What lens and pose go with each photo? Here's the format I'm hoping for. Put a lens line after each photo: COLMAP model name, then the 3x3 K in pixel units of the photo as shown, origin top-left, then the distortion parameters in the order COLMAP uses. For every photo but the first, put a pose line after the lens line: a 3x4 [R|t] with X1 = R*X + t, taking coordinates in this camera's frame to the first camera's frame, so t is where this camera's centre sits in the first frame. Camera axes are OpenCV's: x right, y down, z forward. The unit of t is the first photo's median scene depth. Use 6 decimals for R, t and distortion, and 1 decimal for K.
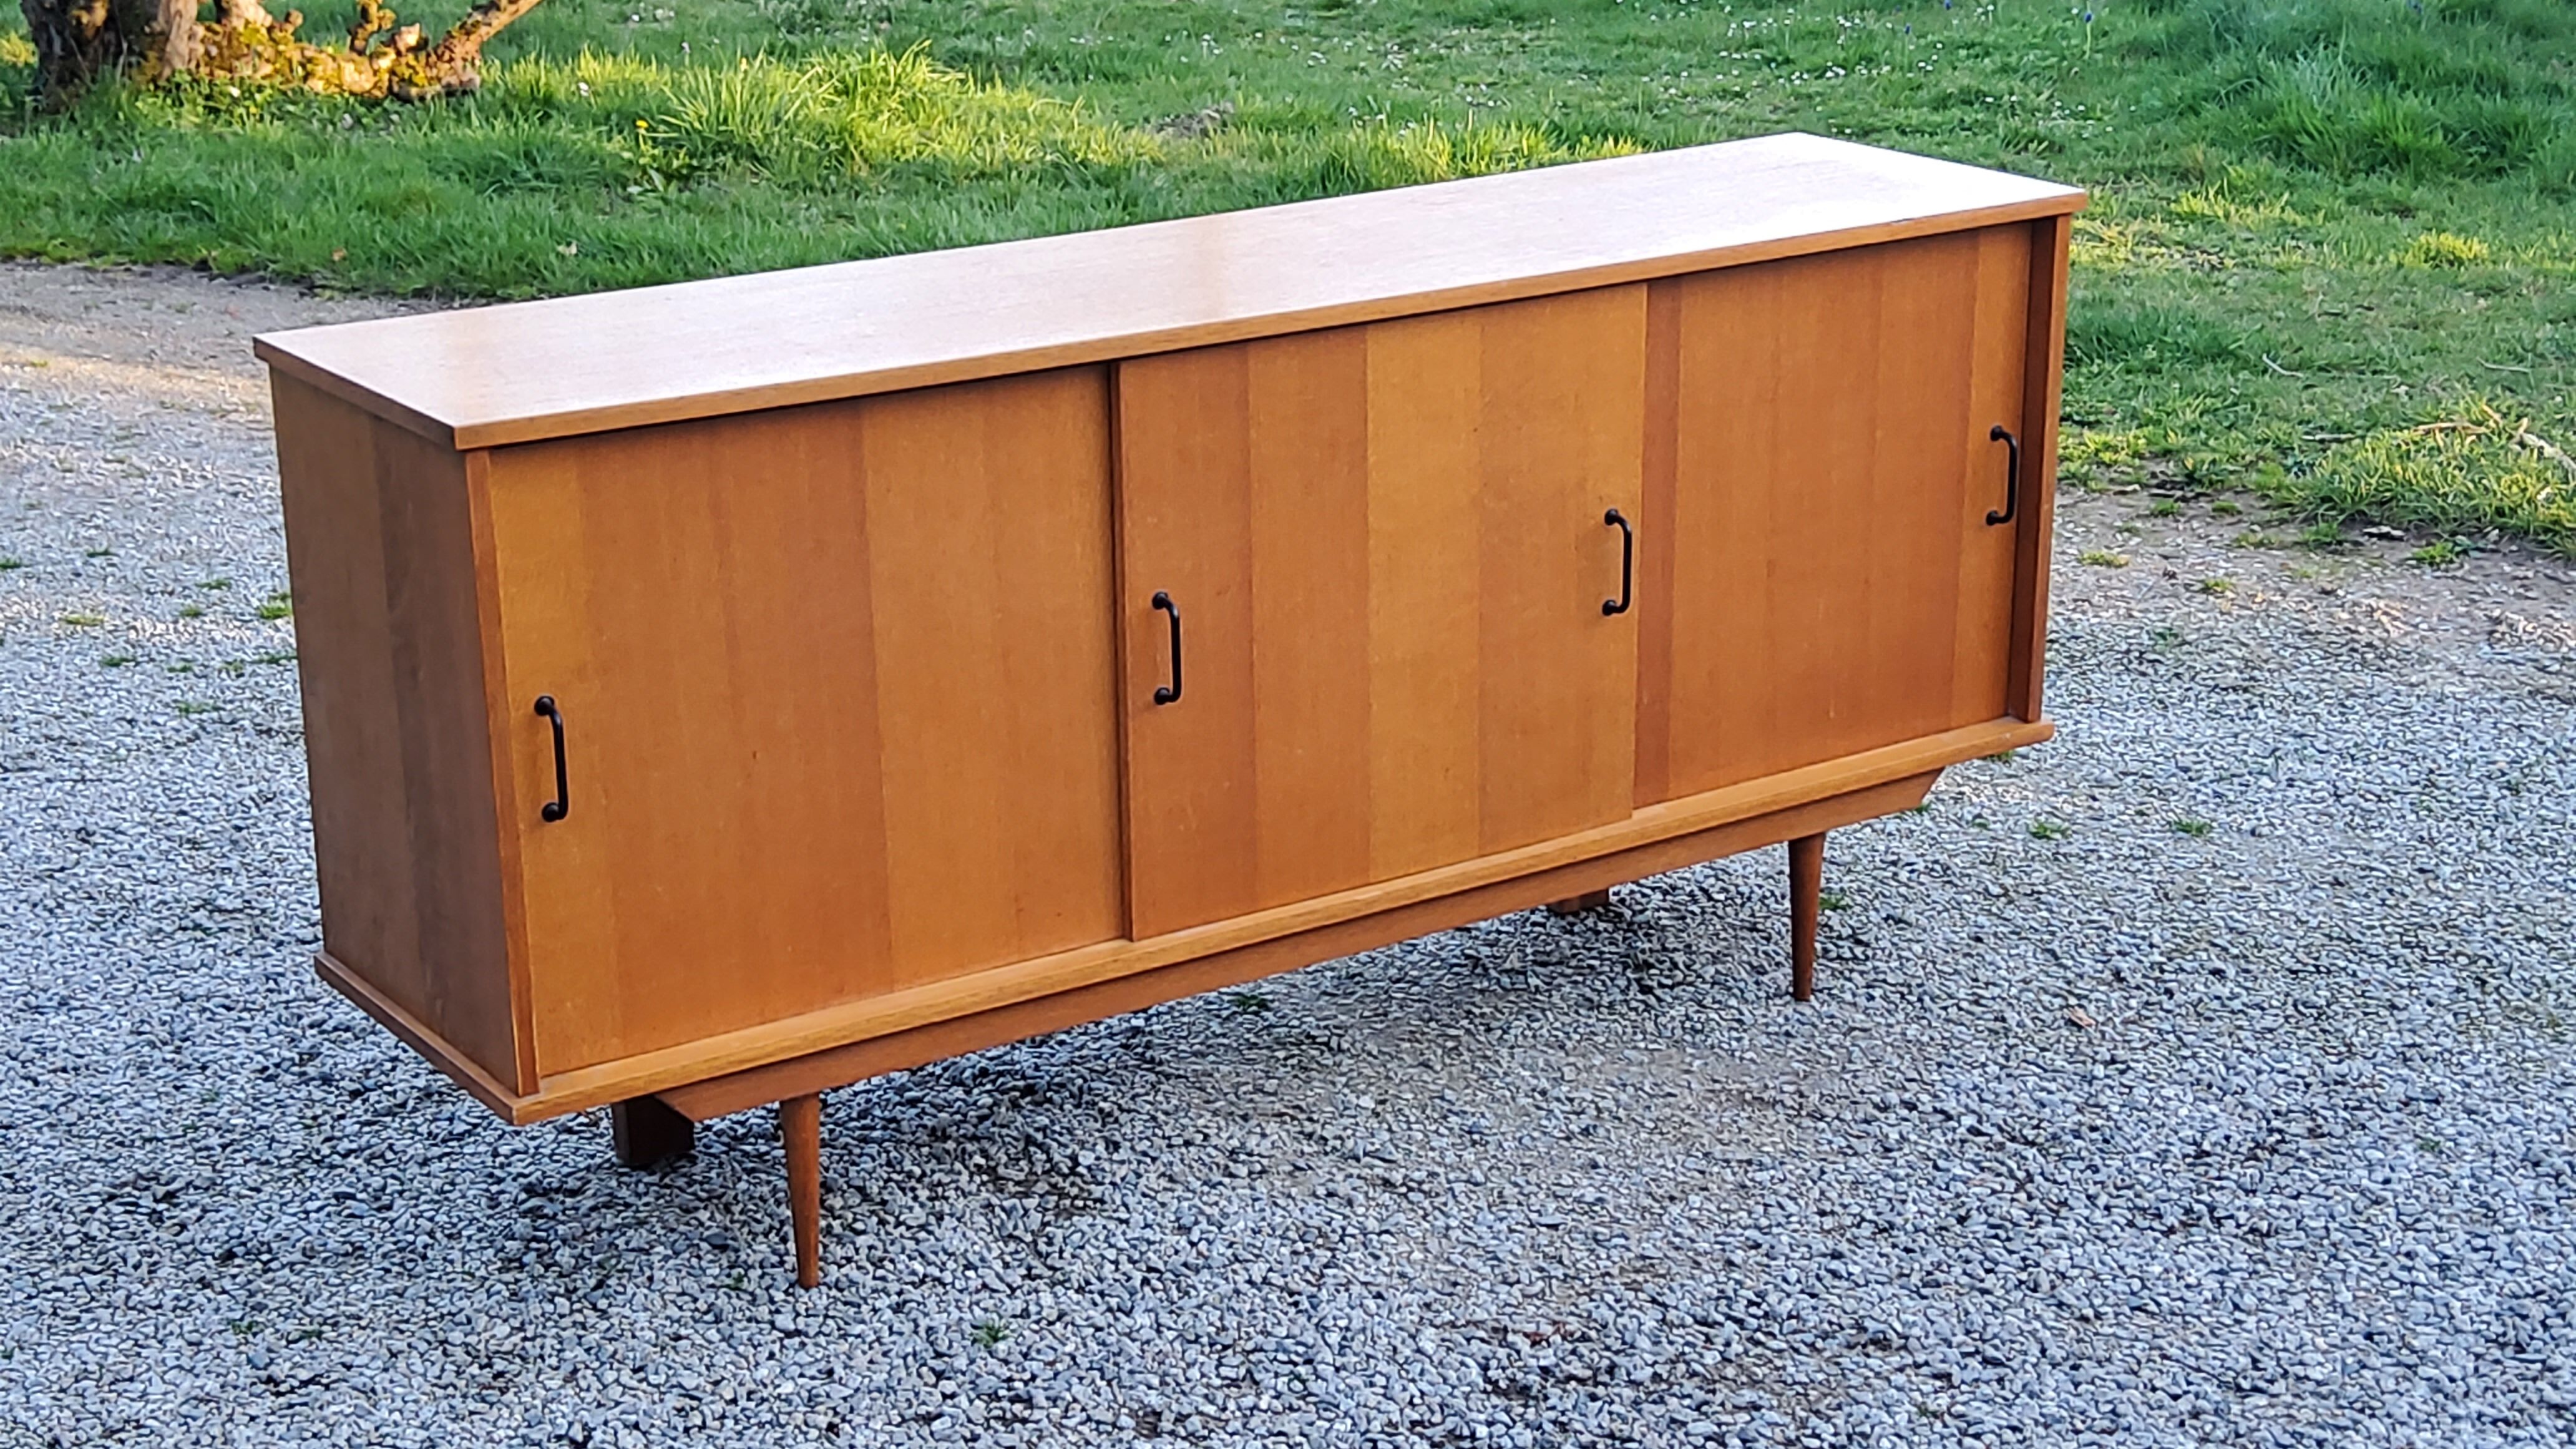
lens RADIAL K [[3852.5, 0, 1279.5], [0, 3852.5, 738.1], [0, 0, 1]] dist [0.098491, 0.000000]
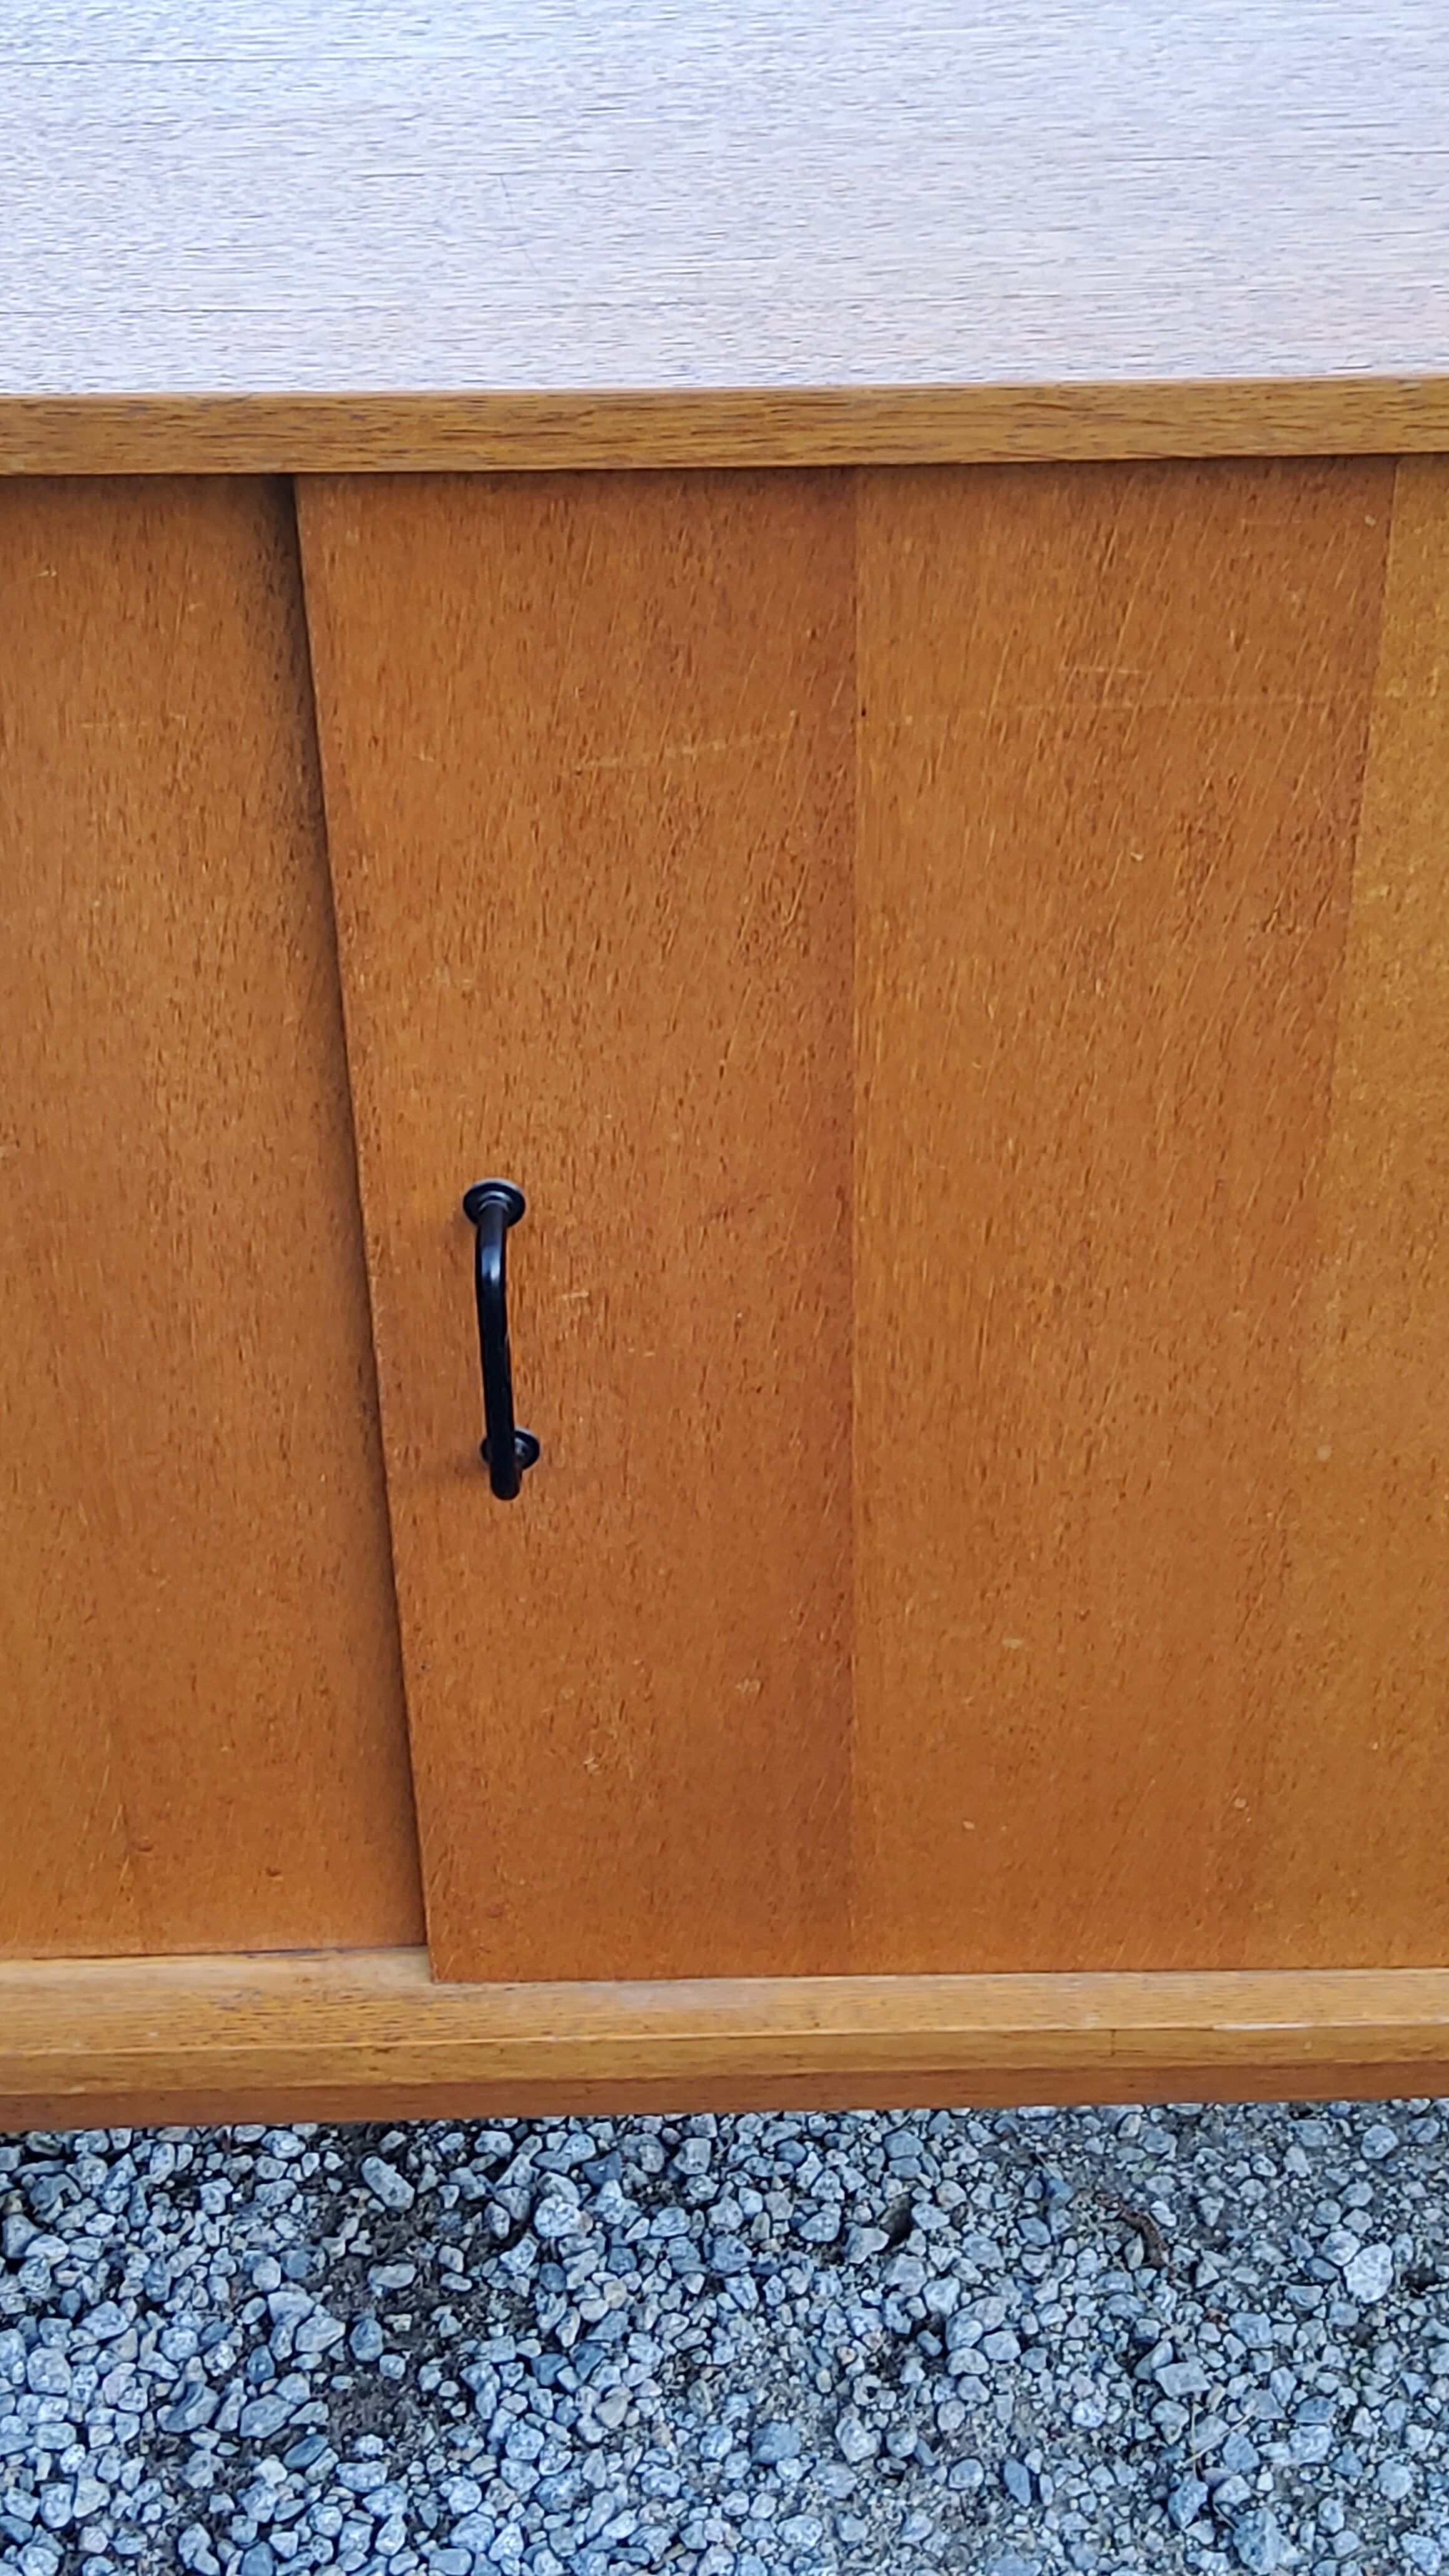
lens RADIAL K [[3852.5, 0, 728.1], [0, 3852.5, 1252.7], [0, 0, 1]] dist [0.098491, 0.000000]
pose [[0.836055, 0.334982, -0.434510, 0.104827], [-0.164092, 0.908389, 0.384581, -0.138630], [0.523532, -0.250232, 0.814431, 0.682623]]
